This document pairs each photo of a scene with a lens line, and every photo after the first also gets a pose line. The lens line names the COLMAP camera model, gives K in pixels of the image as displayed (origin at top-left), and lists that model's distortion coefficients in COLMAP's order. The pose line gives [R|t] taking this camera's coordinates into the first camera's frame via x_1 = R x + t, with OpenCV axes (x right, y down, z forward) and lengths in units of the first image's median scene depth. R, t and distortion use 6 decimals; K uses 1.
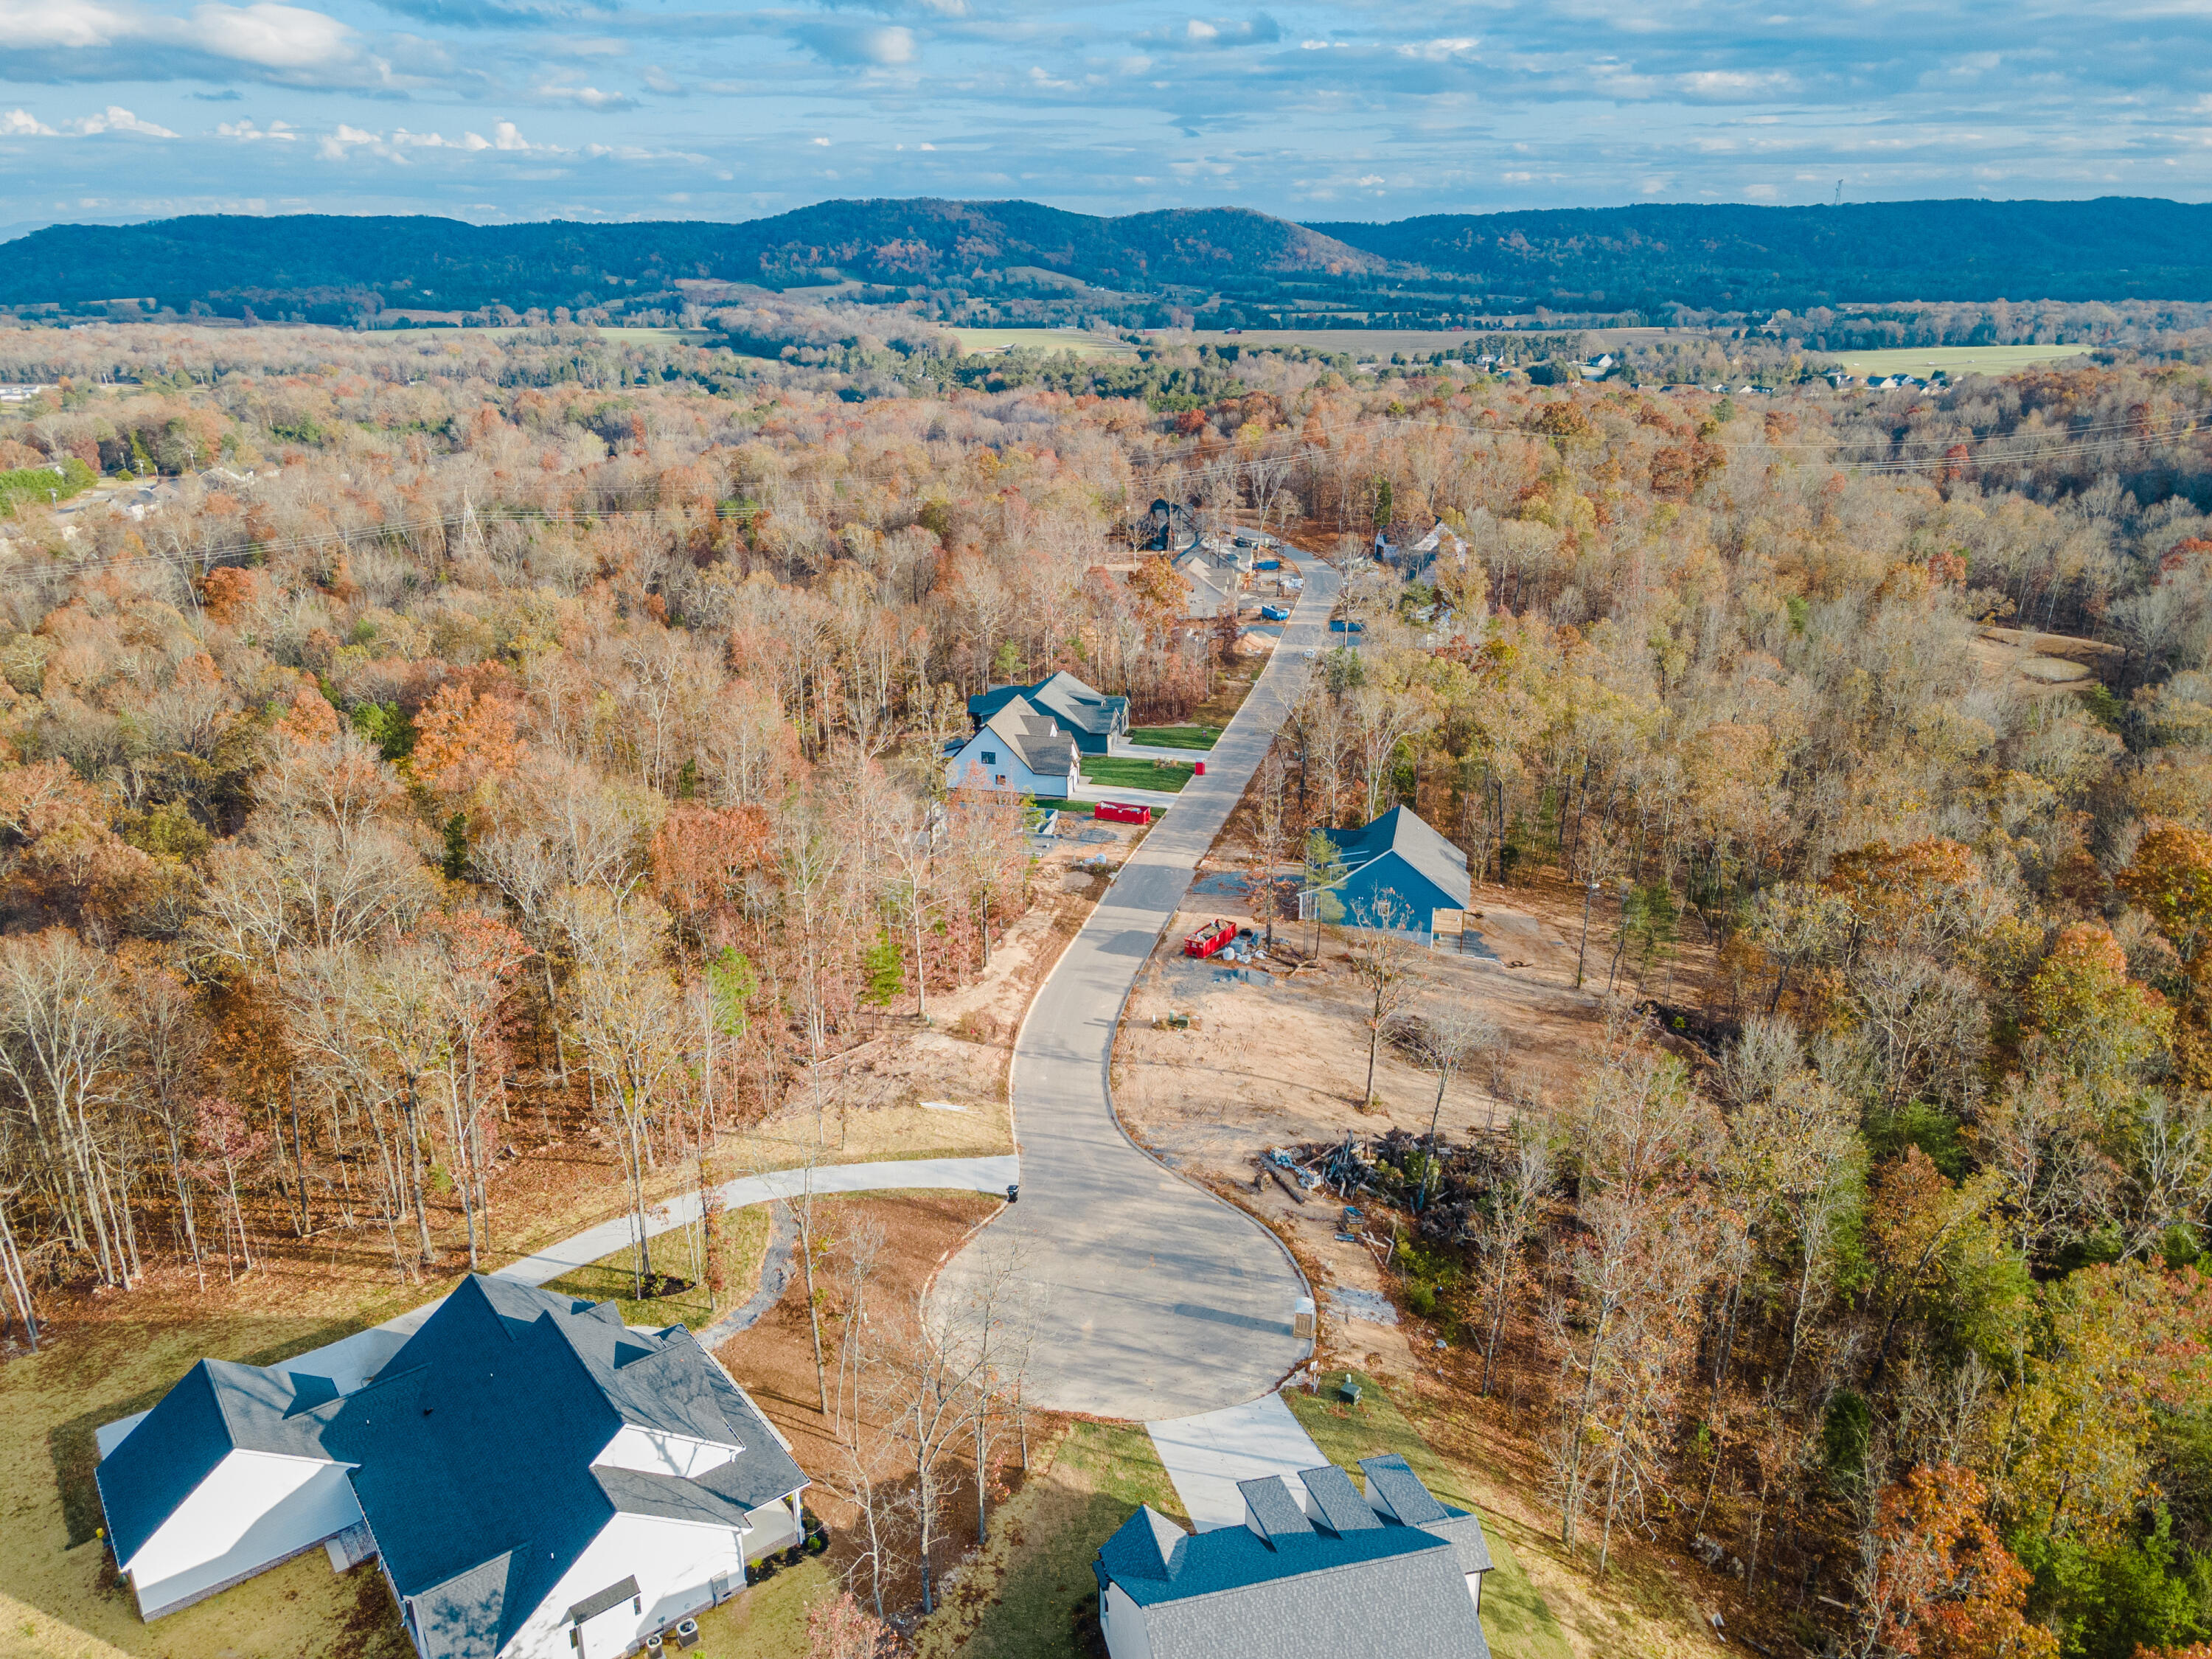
lens RADIAL K [[1623.8, 0, 1102.7], [0, 1623.8, 826.5], [0, 0, 1]] dist [0.008554, 0.065189]
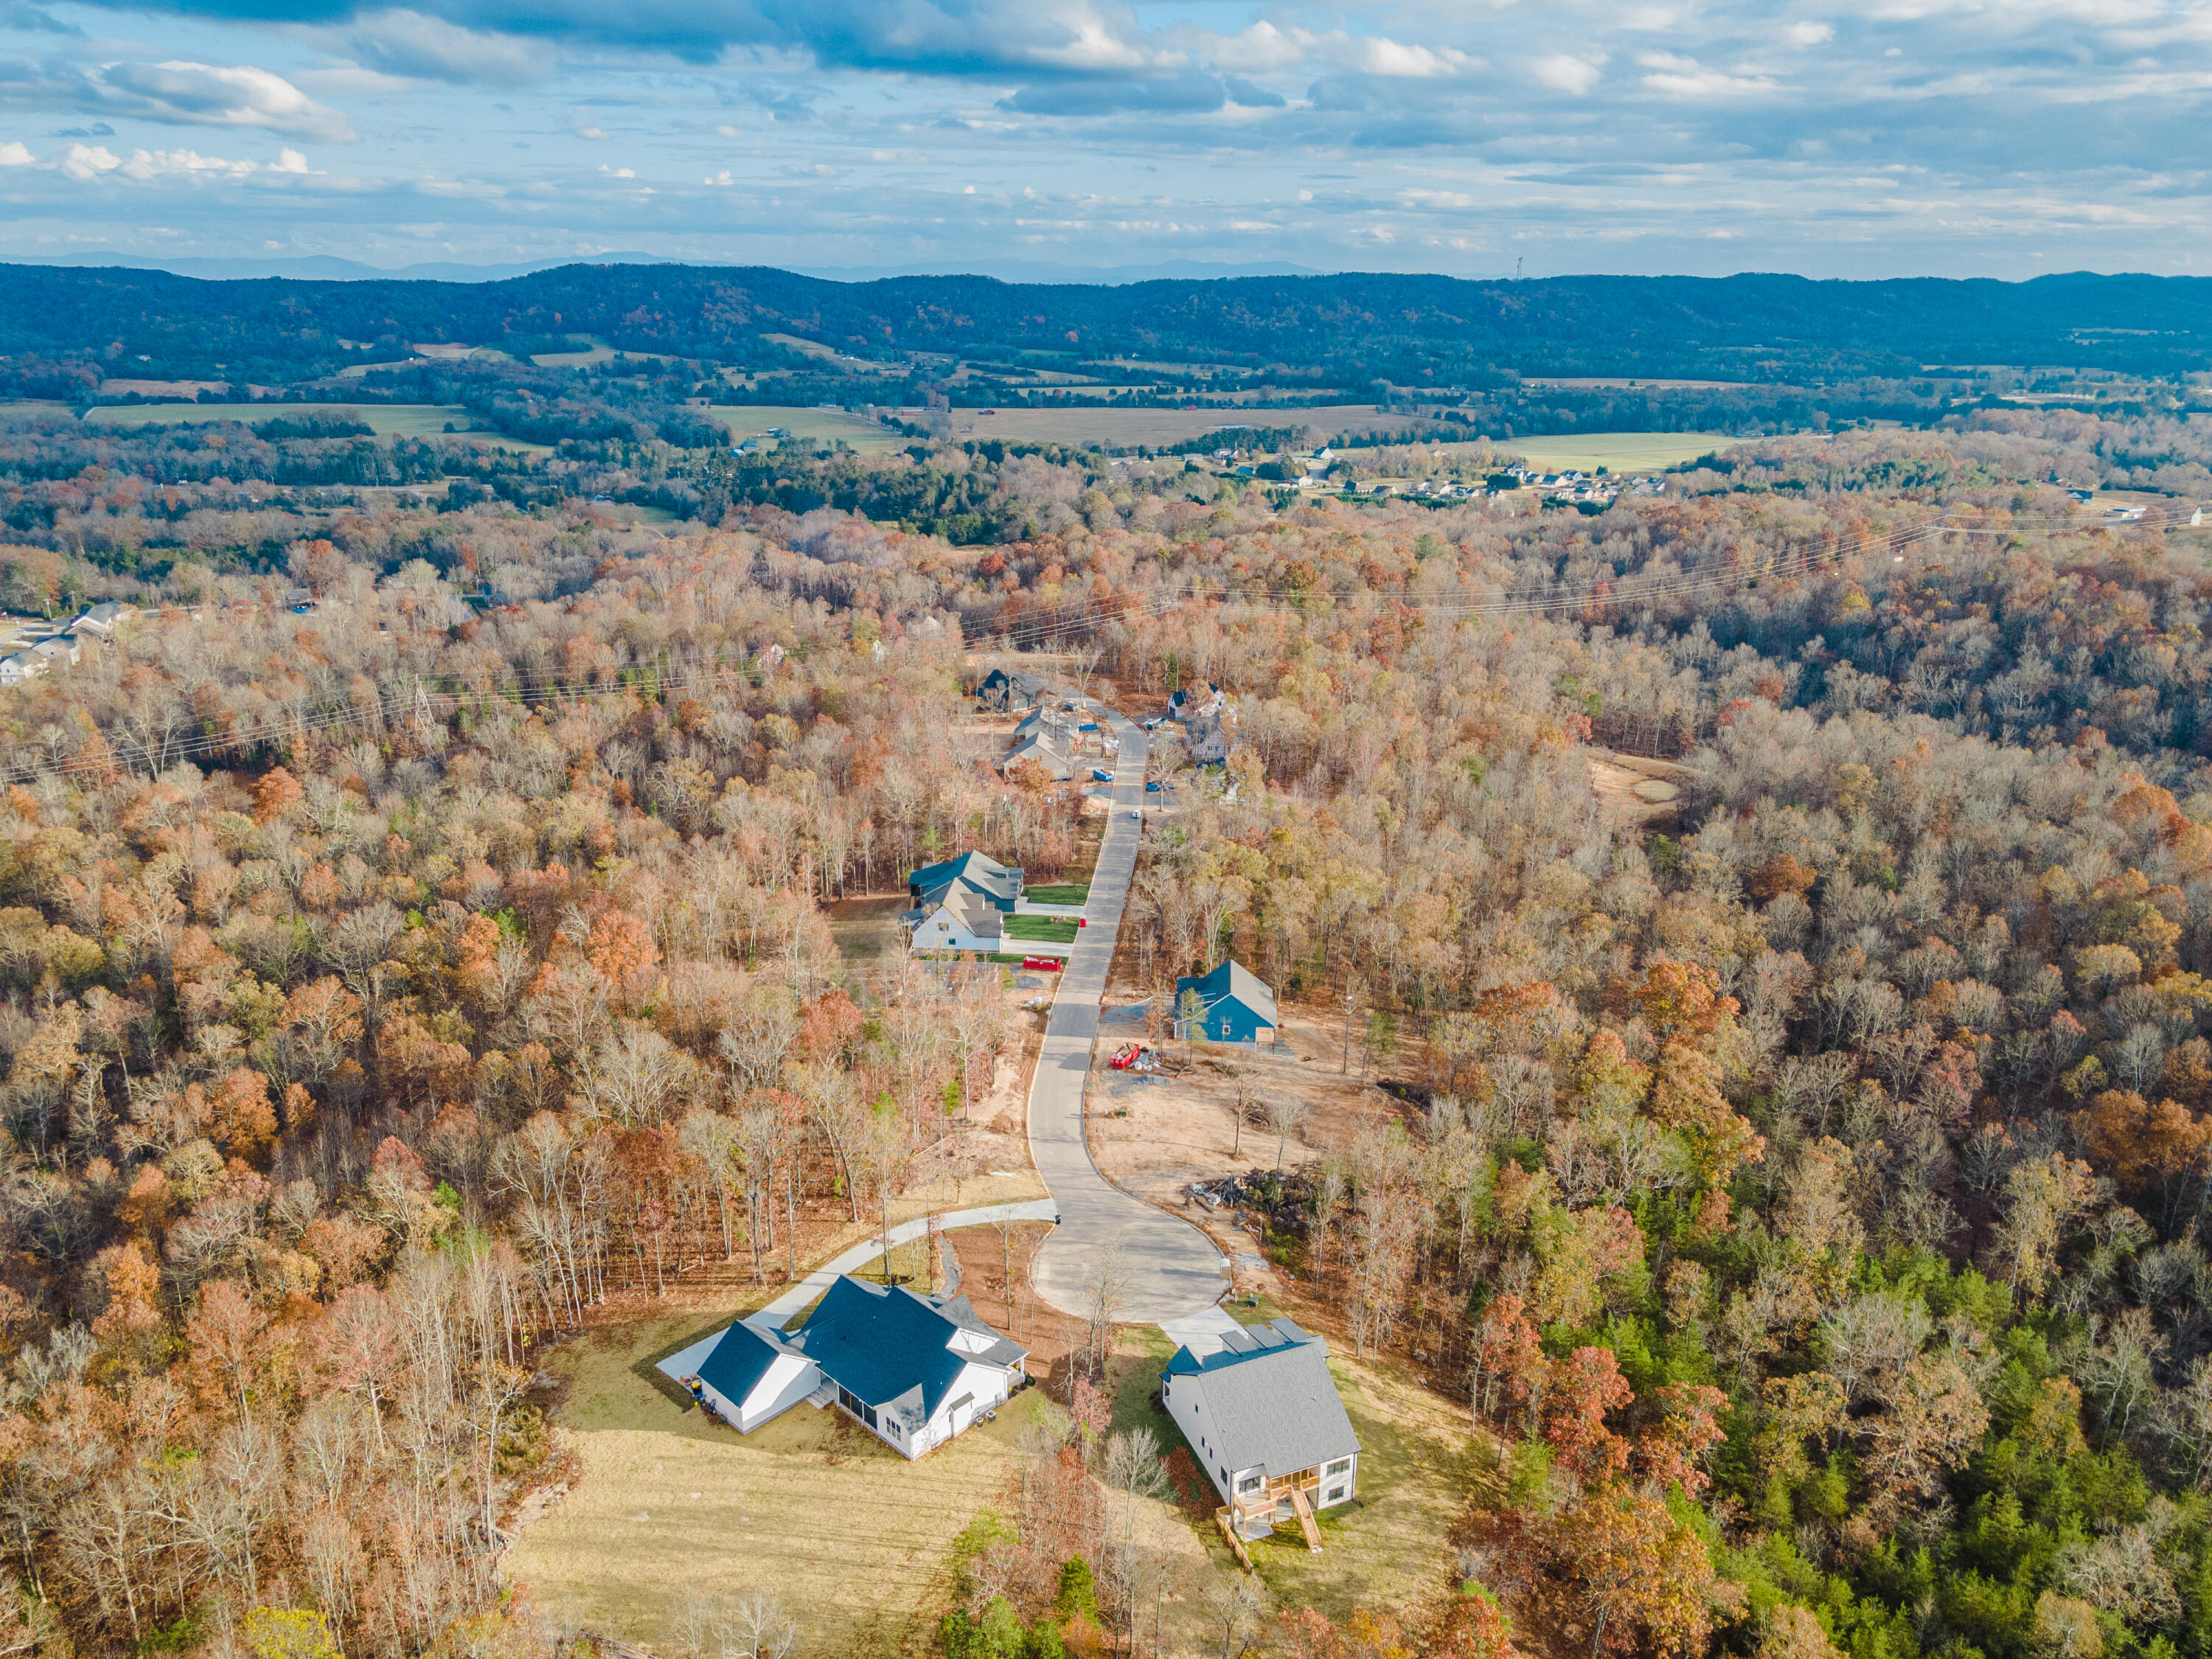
lens RADIAL K [[1624.3, 0, 1096.5], [0, 1624.3, 823.5], [0, 0, 1]] dist [0.041290, -0.000597]
pose [[0.988016, -0.040918, 0.148826, -0.173734], [0.044071, 0.998867, -0.017949, -0.121150], [-0.147923, 0.024293, 0.988700, -0.545030]]
